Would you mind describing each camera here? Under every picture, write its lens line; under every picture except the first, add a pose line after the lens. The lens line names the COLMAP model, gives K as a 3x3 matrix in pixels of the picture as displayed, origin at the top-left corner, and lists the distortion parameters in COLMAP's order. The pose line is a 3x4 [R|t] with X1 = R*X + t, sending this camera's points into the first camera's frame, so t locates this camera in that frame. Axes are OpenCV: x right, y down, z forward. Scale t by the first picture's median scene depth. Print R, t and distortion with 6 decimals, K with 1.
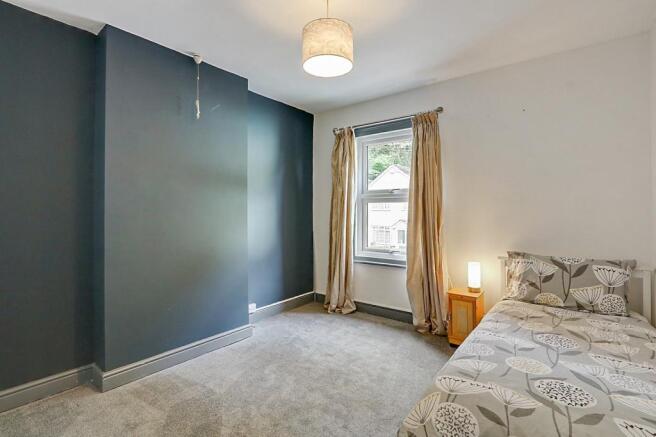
lens RADIAL K [[311.8, 0, 328.0], [0, 311.8, 218.5], [0, 0, 1]] dist [0.000027, -0.000071]
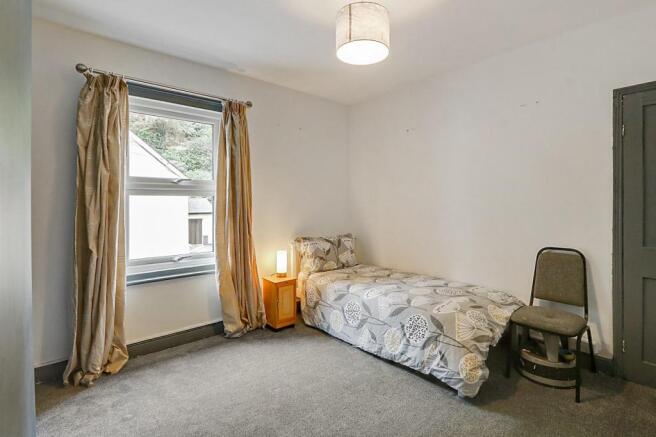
lens RADIAL K [[324.8, 0, 328.6], [0, 324.8, 208.5], [0, 0, 1]] dist [-0.000427, -0.000303]
pose [[0.186193, -0.012909, 0.982428, -0.576979], [0.028036, 0.999576, 0.007821, -0.016025], [-0.982113, 0.026087, 0.186476, 0.526026]]
